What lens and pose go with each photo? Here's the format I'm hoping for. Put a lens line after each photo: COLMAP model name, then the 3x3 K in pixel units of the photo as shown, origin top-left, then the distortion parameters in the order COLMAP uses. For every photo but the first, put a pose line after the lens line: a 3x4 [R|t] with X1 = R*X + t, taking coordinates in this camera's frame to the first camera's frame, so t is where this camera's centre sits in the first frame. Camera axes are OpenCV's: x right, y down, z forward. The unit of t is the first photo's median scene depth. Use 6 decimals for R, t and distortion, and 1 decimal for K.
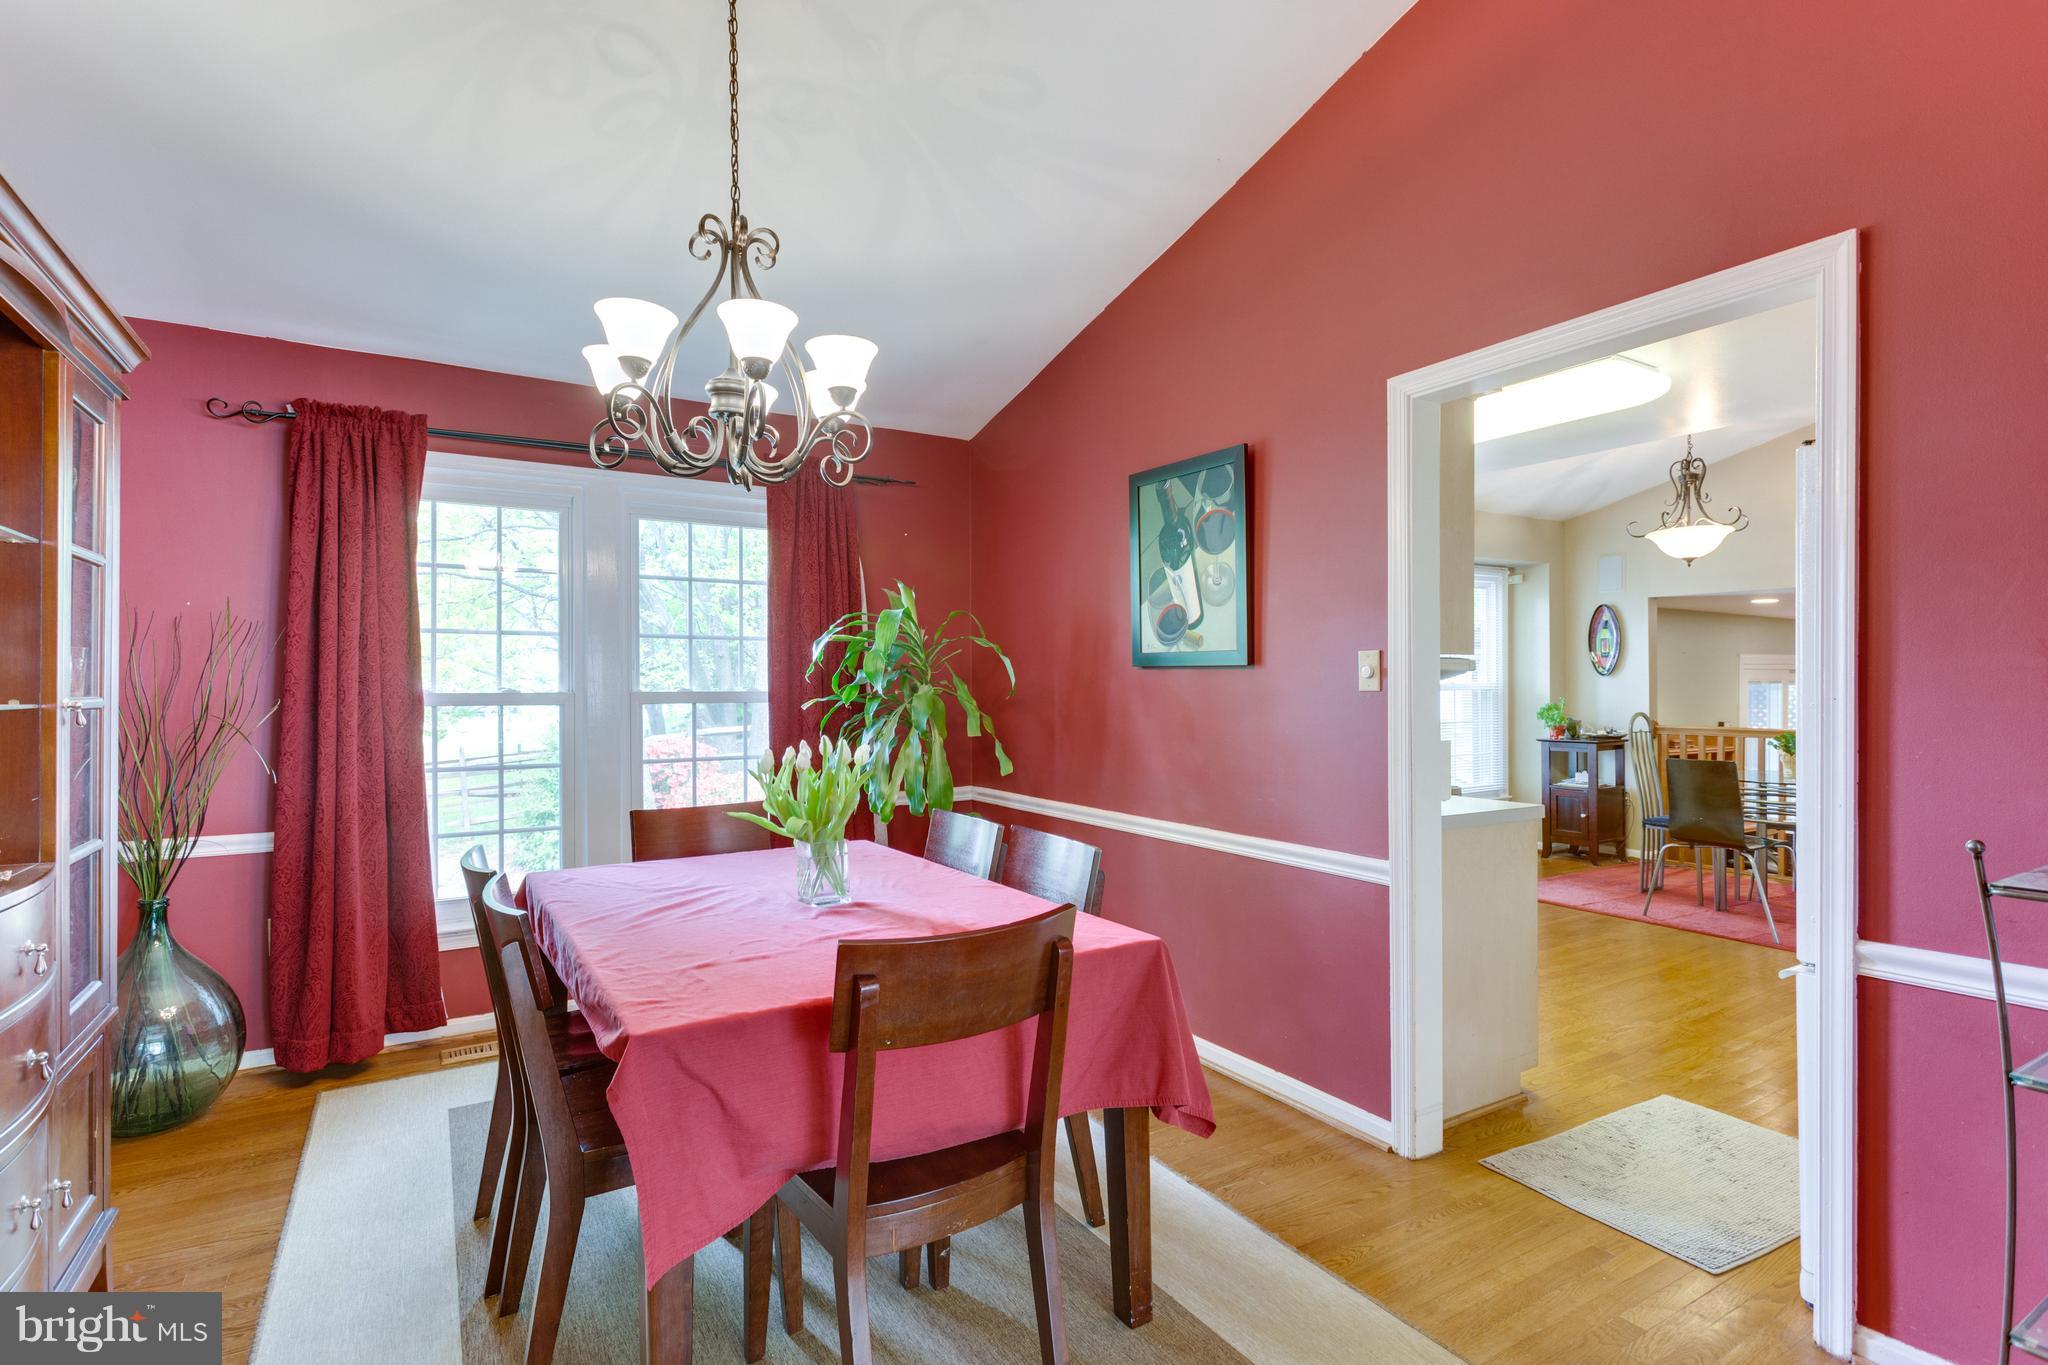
lens RADIAL K [[987.0, 0, 1016.7], [0, 987.0, 692.1], [0, 0, 1]] dist [0.000919, -0.001052]
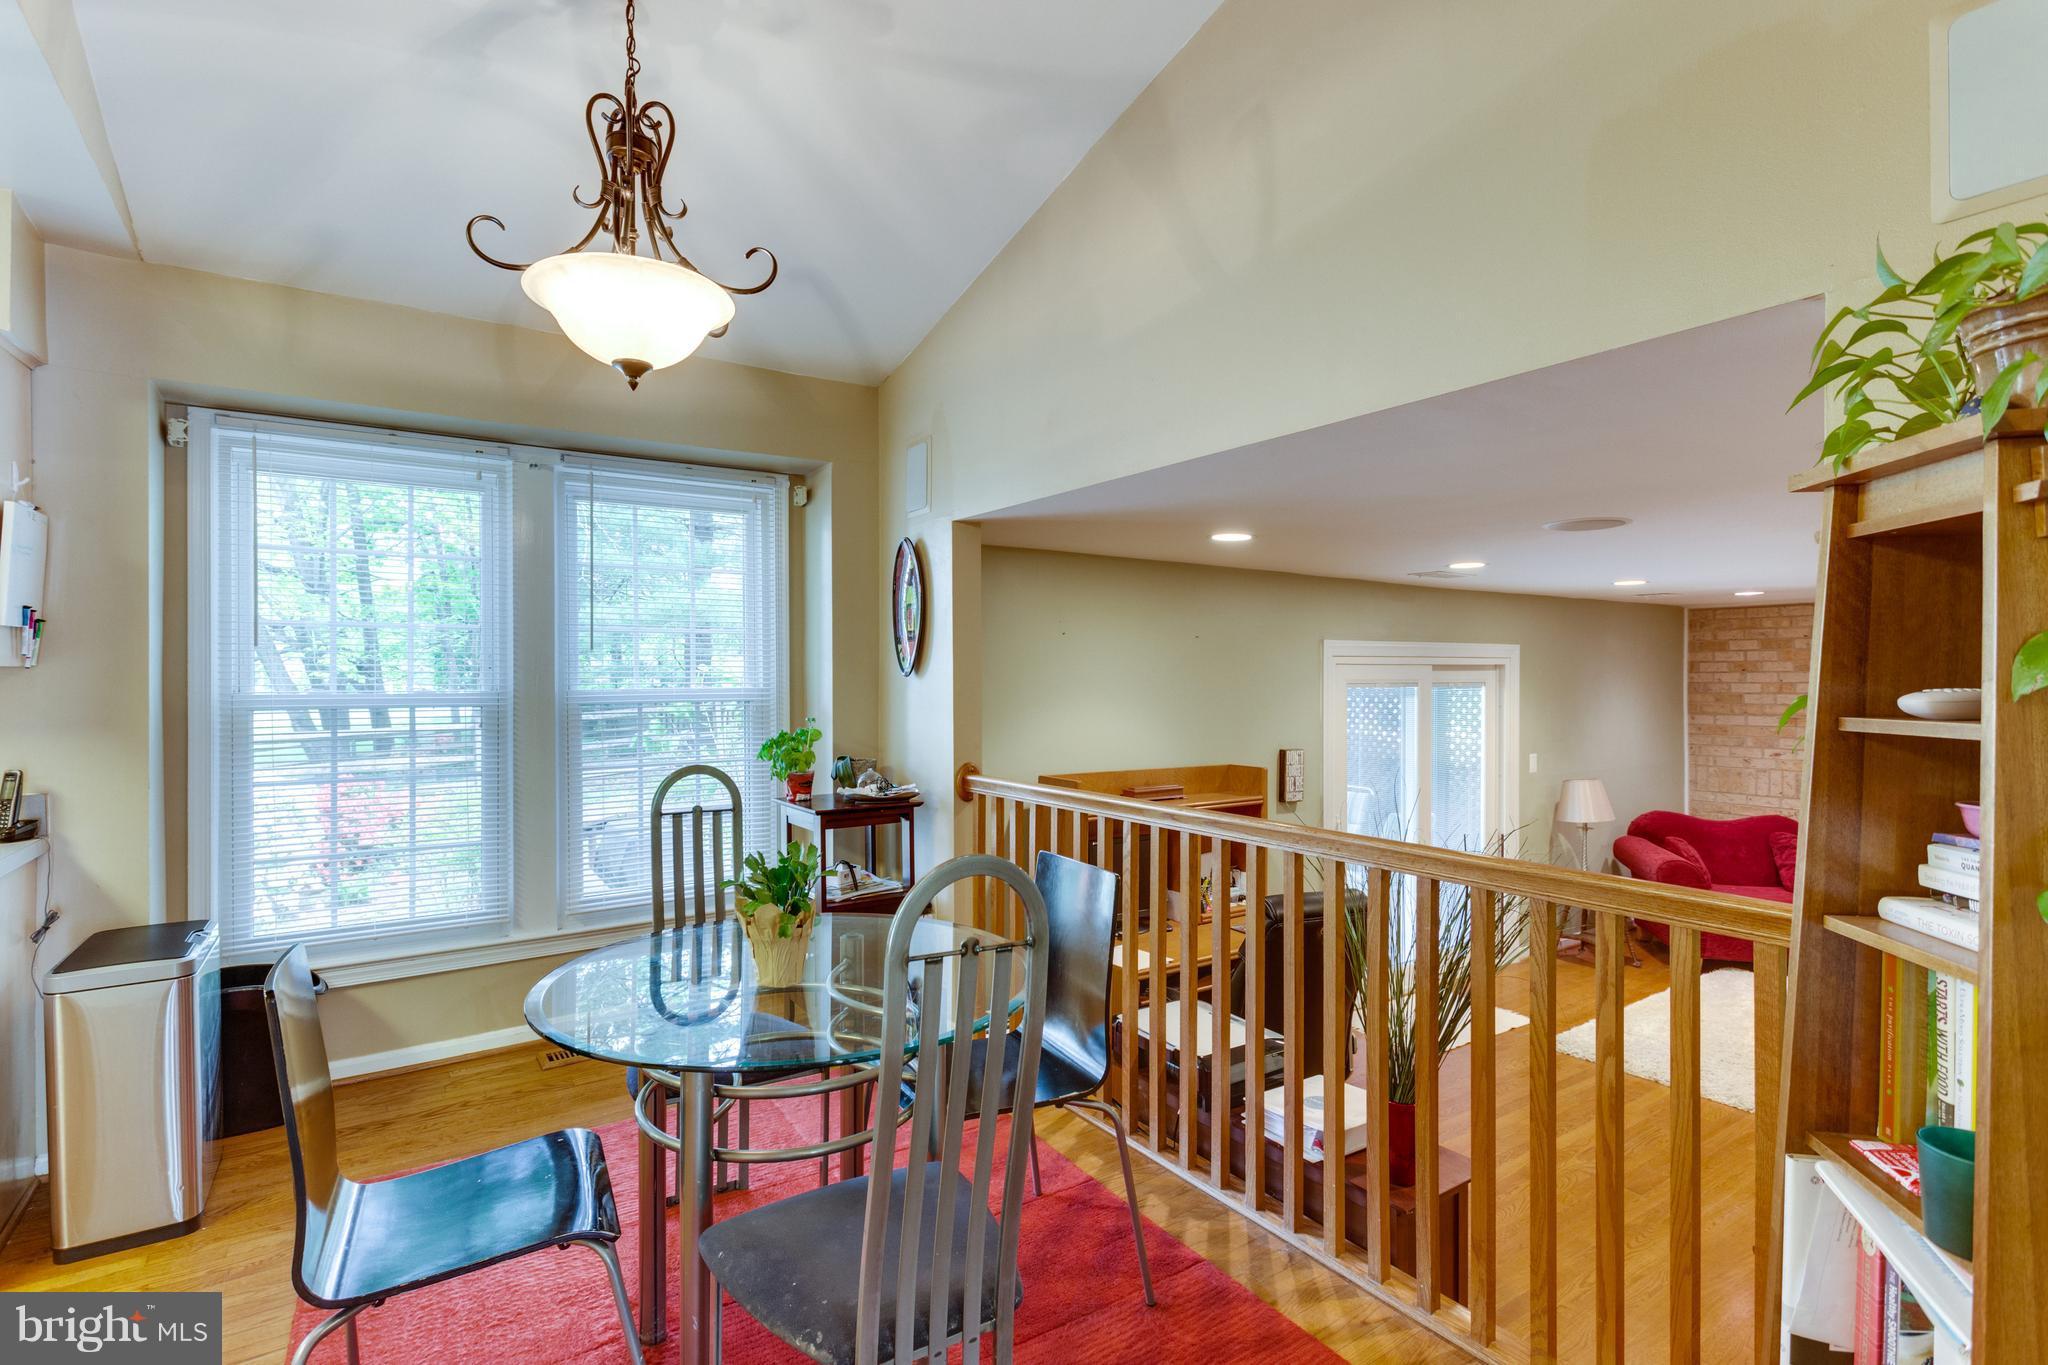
lens RADIAL K [[987.0, 0, 1012.9], [0, 987.0, 690.4], [0, 0, 1]] dist [0.000919, -0.001052]
pose [[0.998623, 0.001068, 0.052452, 0.637649], [-0.001230, 0.999995, 0.003065, -0.010955], [-0.052448, -0.003125, 0.998619, 0.490943]]
